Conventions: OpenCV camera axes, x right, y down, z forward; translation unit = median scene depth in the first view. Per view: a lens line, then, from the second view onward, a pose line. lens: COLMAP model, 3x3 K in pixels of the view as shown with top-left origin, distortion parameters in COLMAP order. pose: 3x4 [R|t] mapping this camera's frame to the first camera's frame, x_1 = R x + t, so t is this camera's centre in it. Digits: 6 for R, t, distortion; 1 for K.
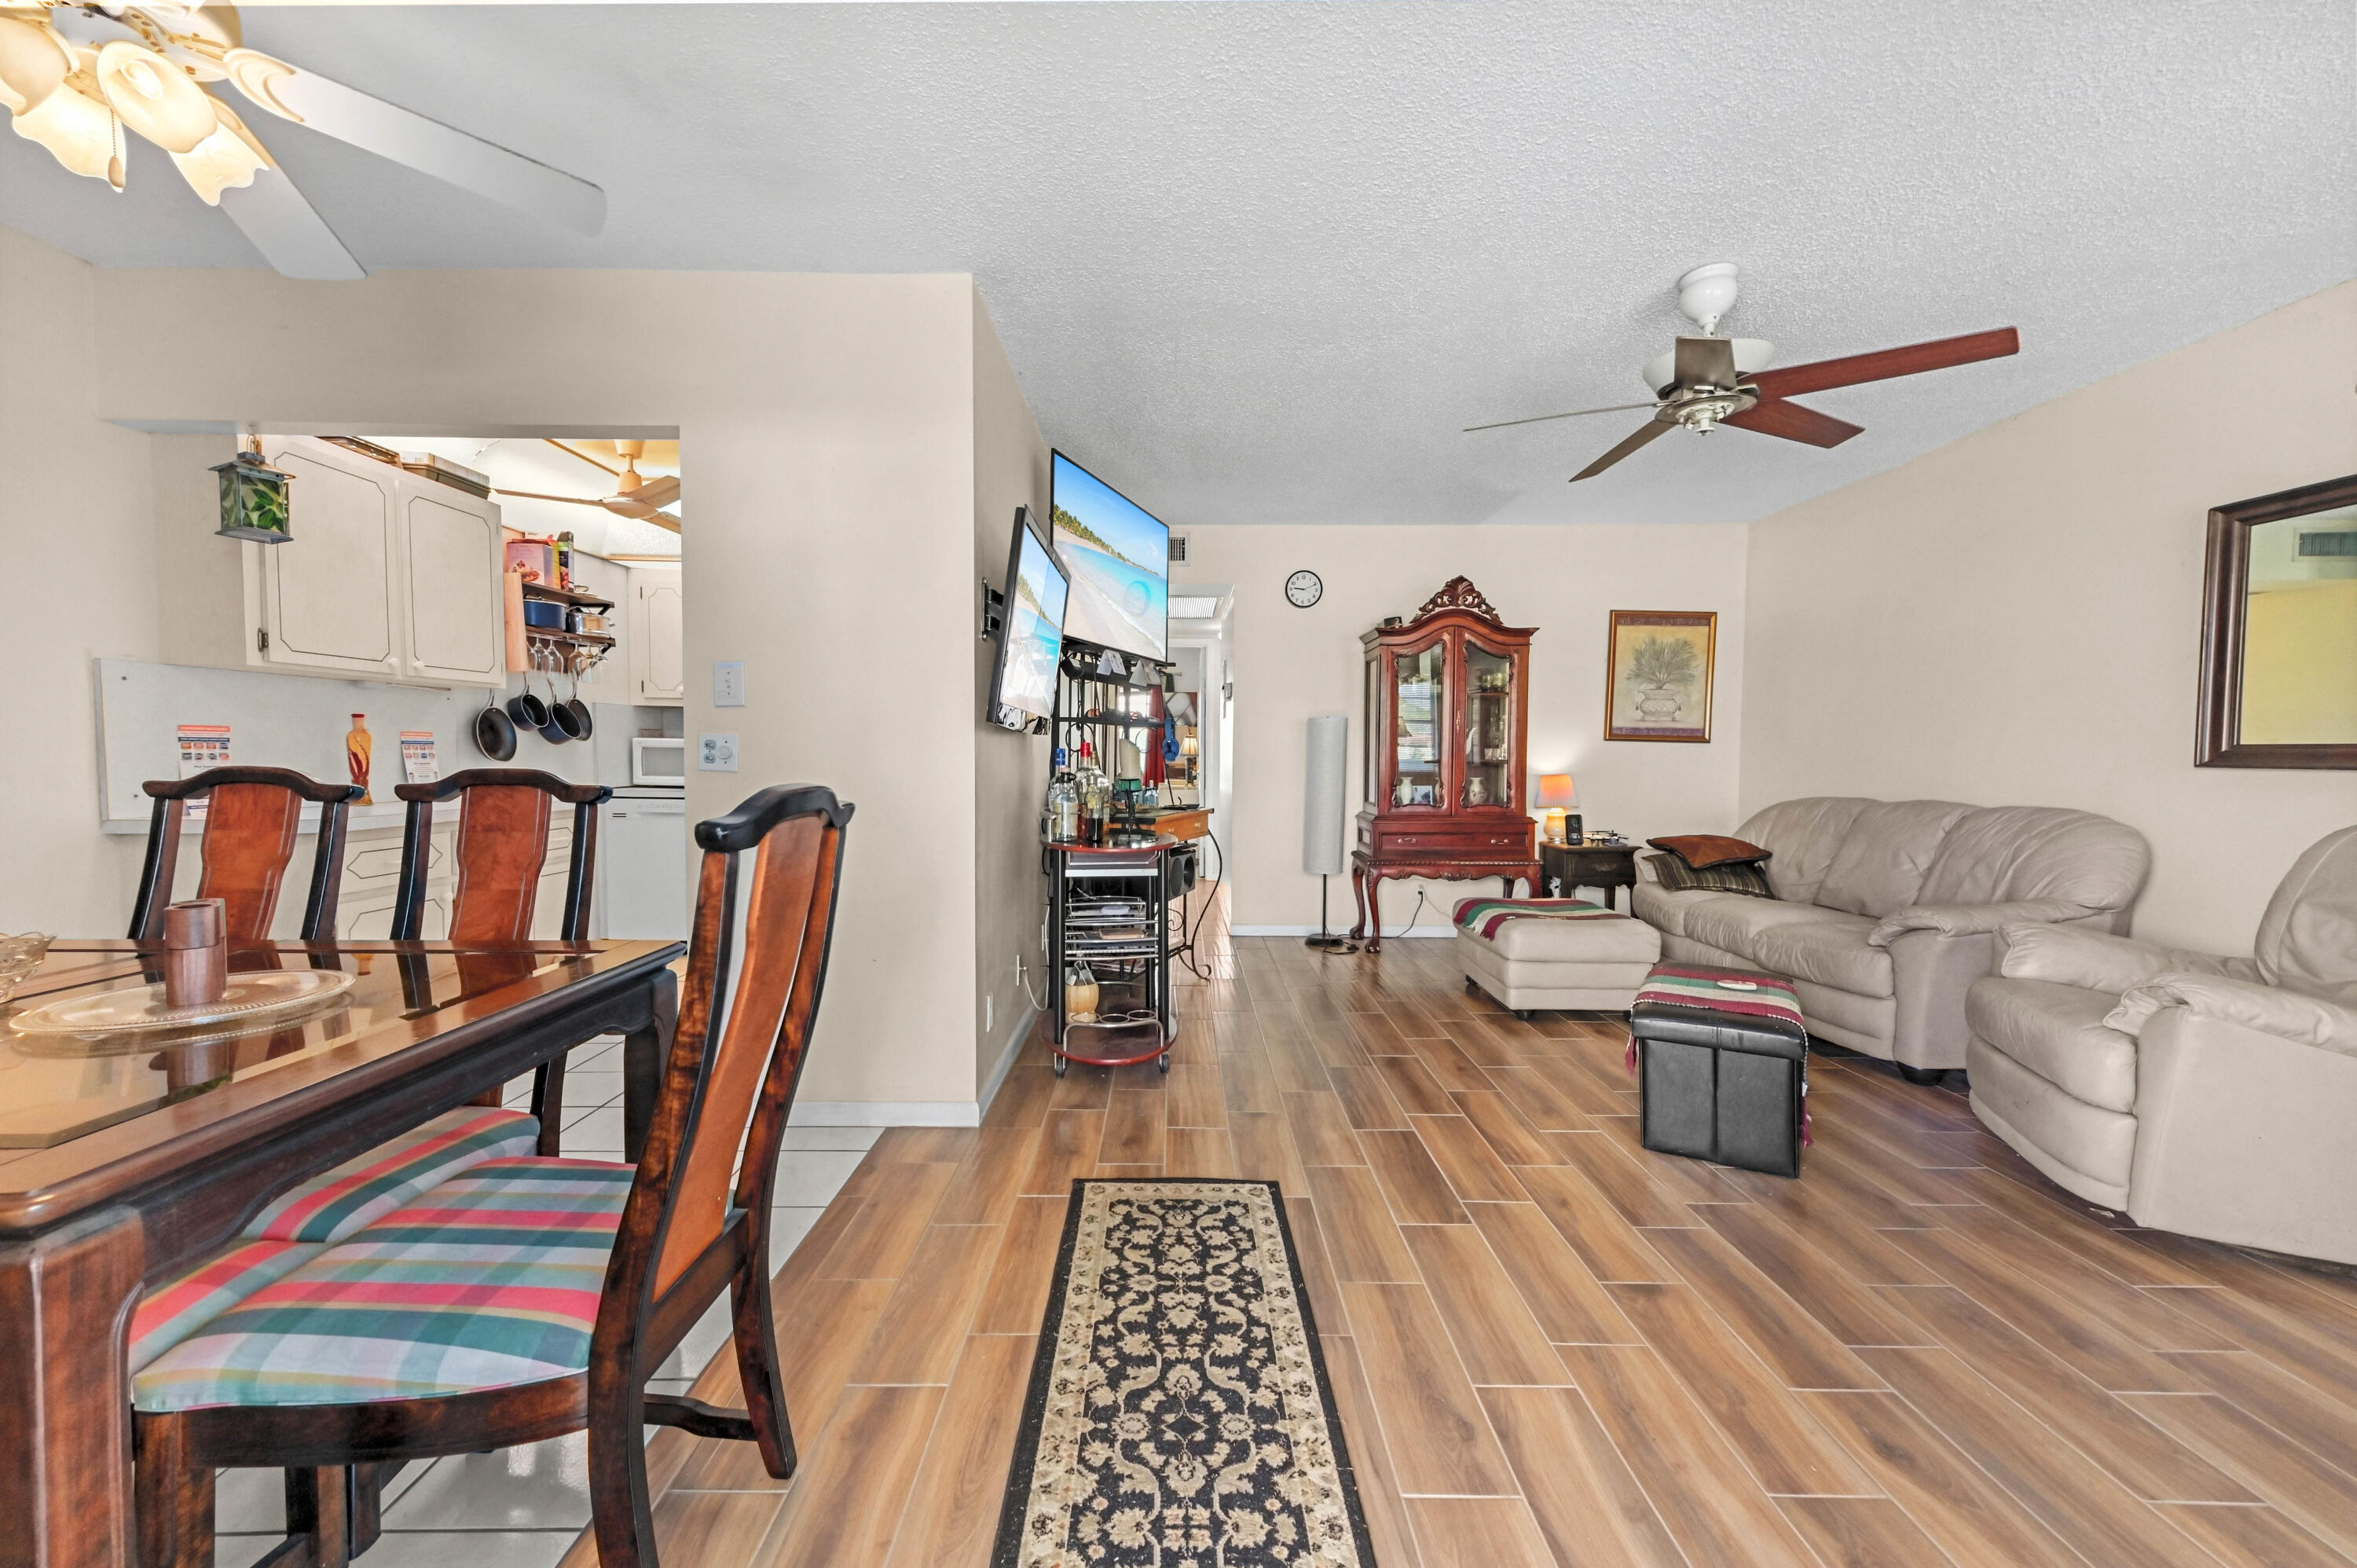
lens RADIAL K [[925.9, 0, 1178.5], [0, 925.9, 784.0], [0, 0, 1]] dist [0.013223, 0.000003]
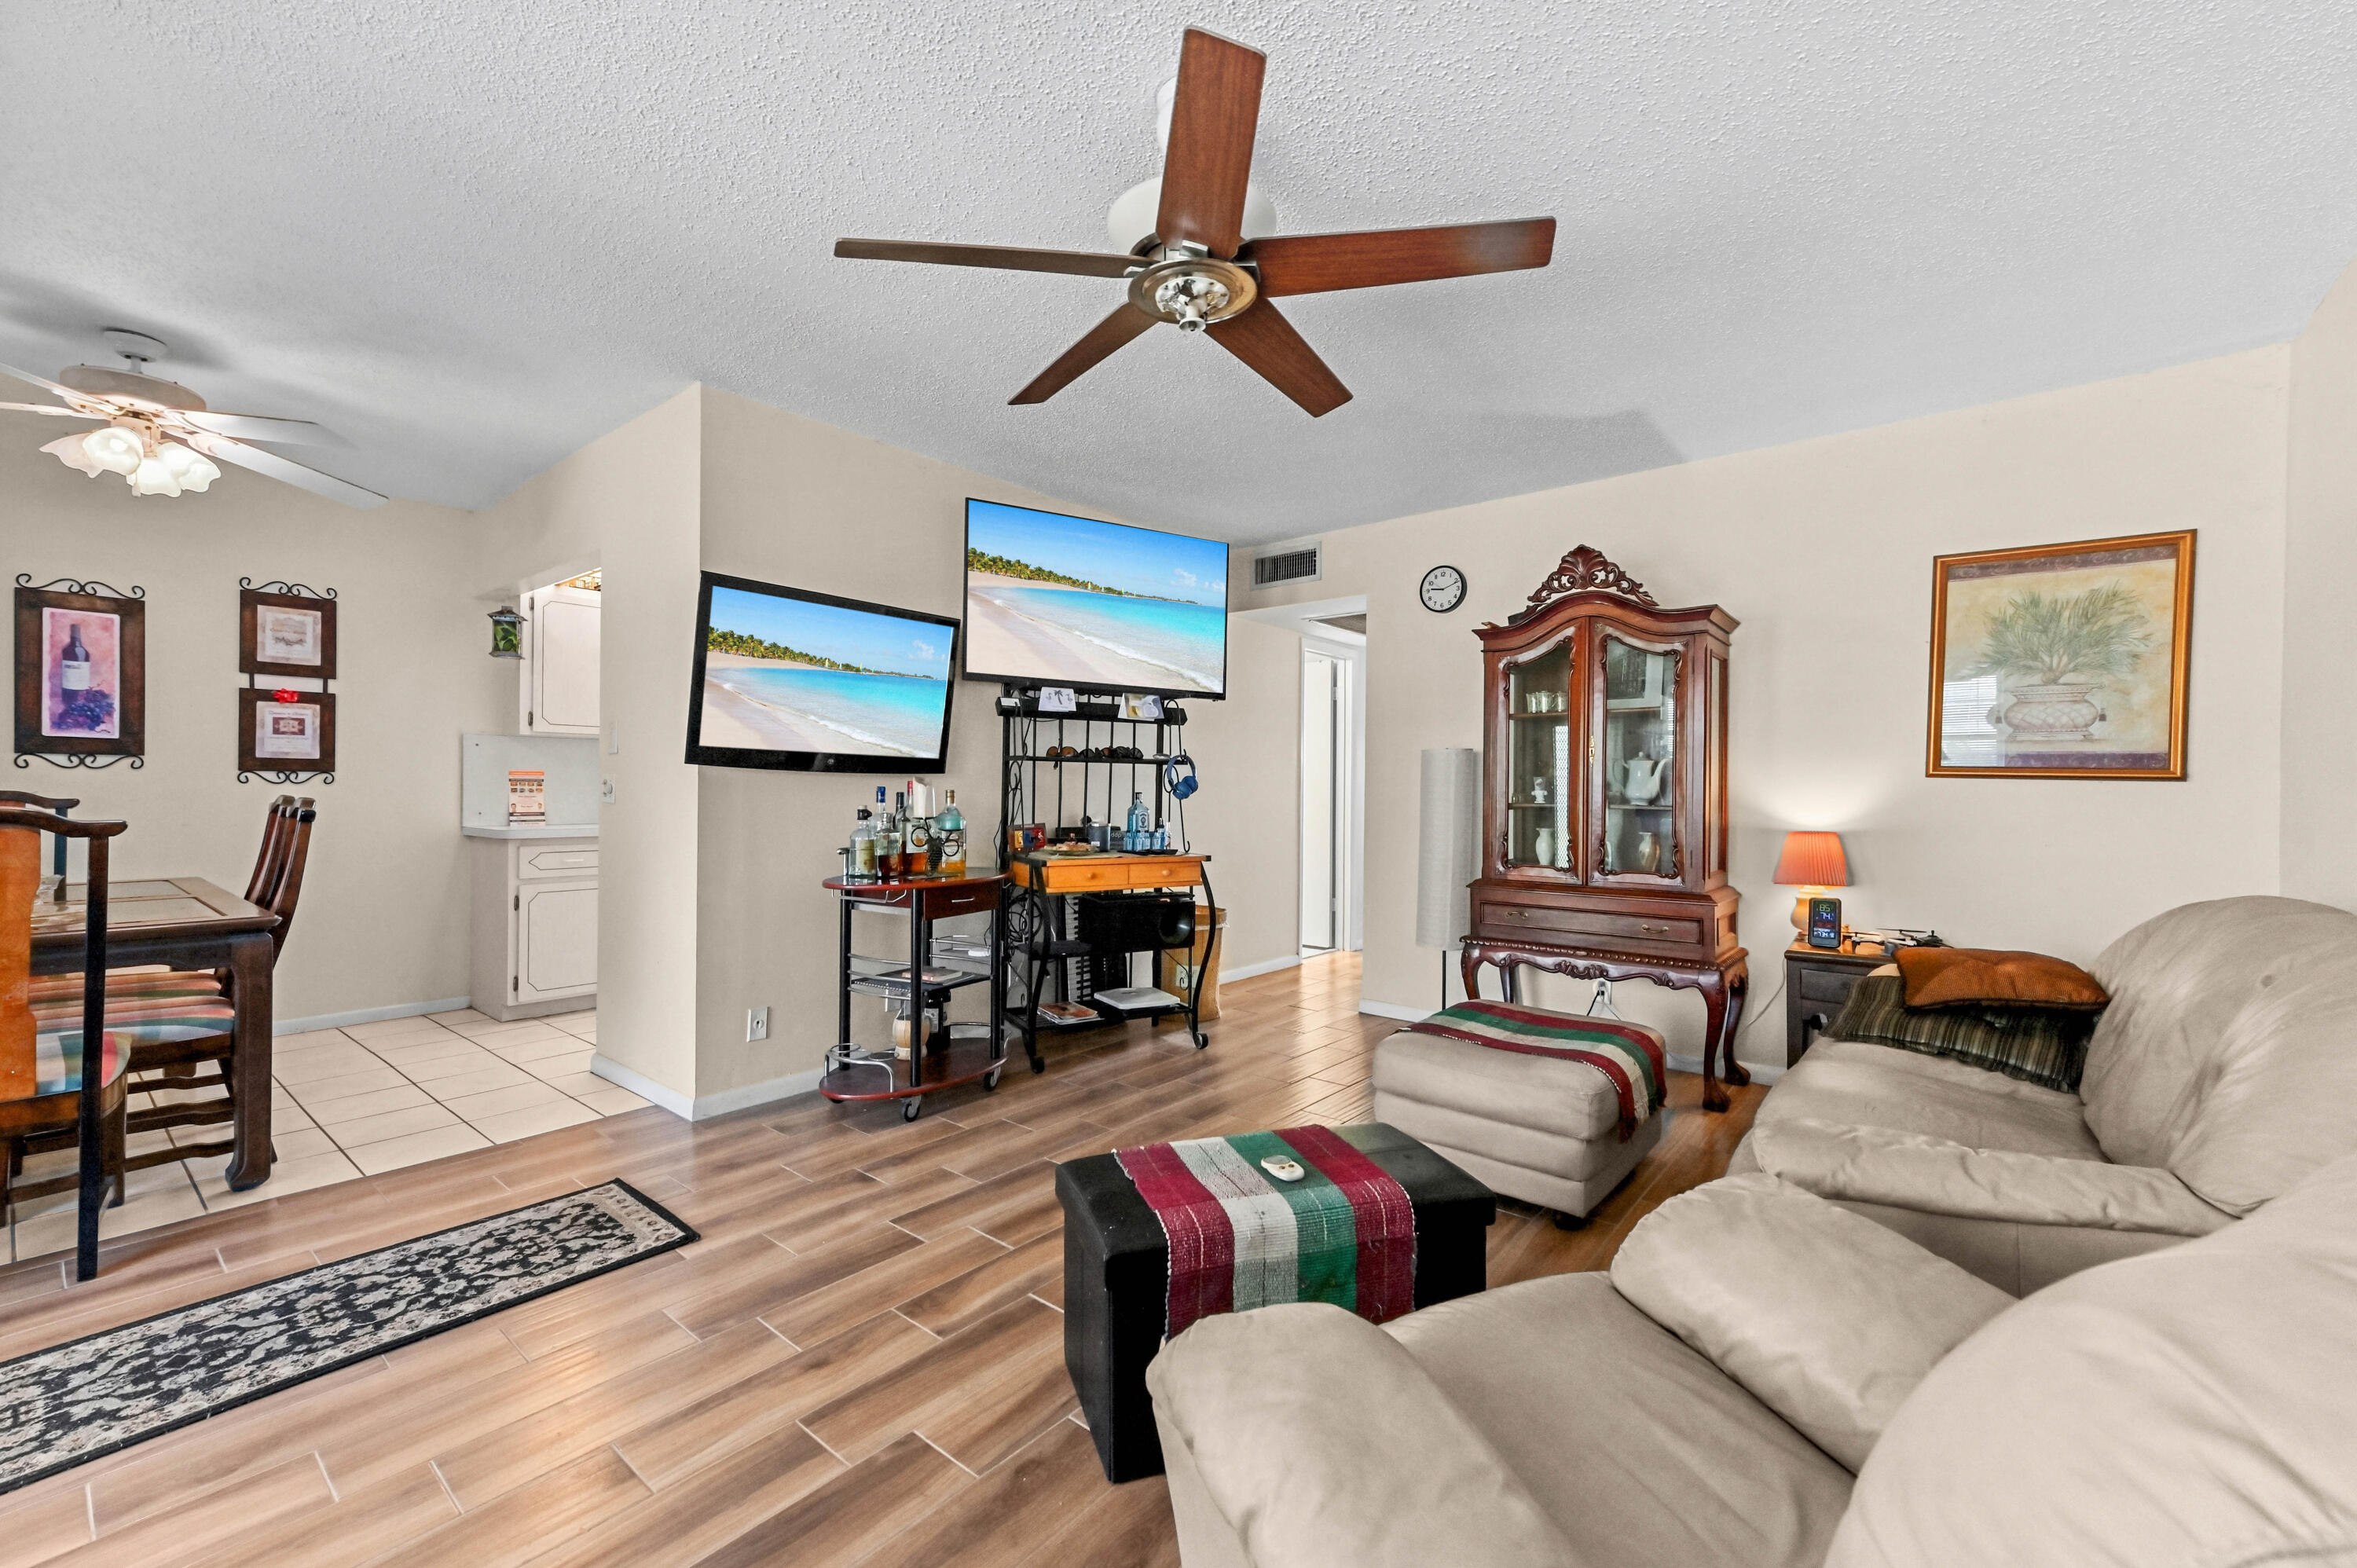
lens RADIAL K [[954.7, 0, 1178.5], [0, 954.7, 784.0], [0, 0, 1]] dist [0.012750, 0.000447]
pose [[0.770494, 0.001081, -0.637446, 0.990538], [-0.027589, 0.999118, -0.031654, -0.020274], [0.636849, 0.041976, 0.769845, 0.464778]]
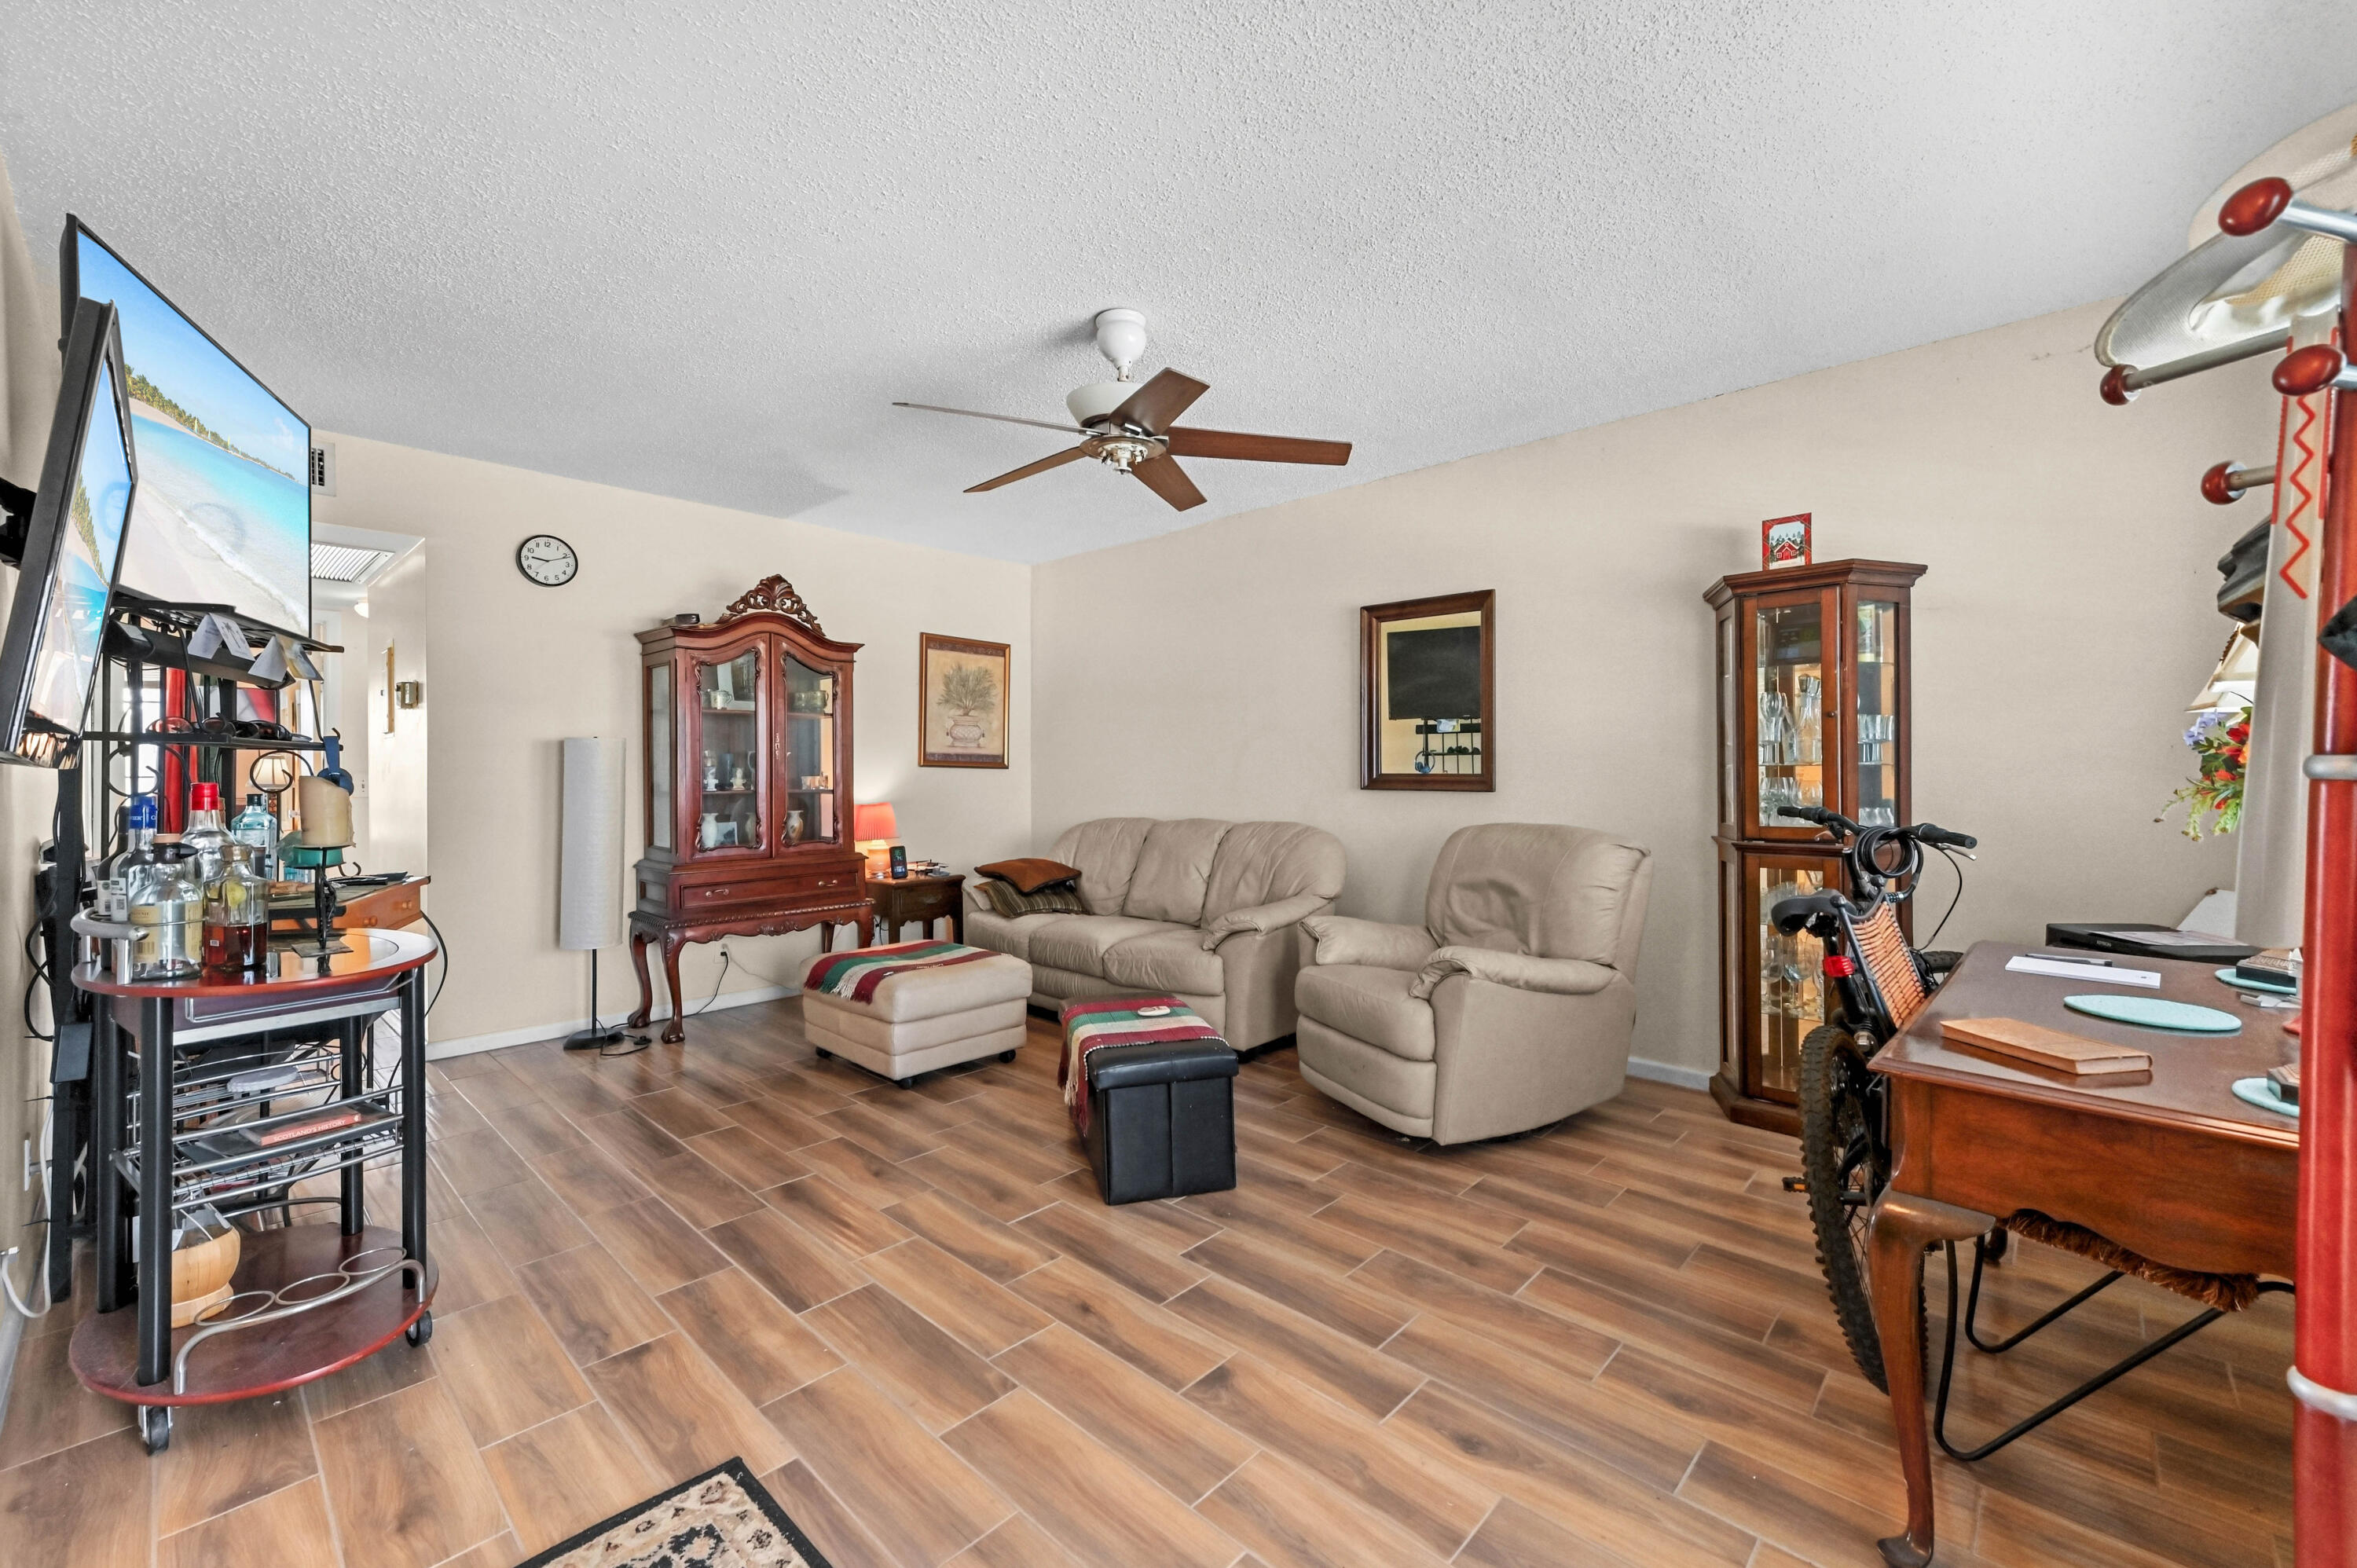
lens RADIAL K [[948.9, 0, 1184.9], [0, 948.9, 774.4], [0, 0, 1]] dist [0.011783, -0.000245]
pose [[0.684791, -0.009883, 0.728673, -0.145322], [0.031188, 0.999389, -0.015756, -0.029859], [-0.728072, 0.033516, 0.684681, 0.254741]]
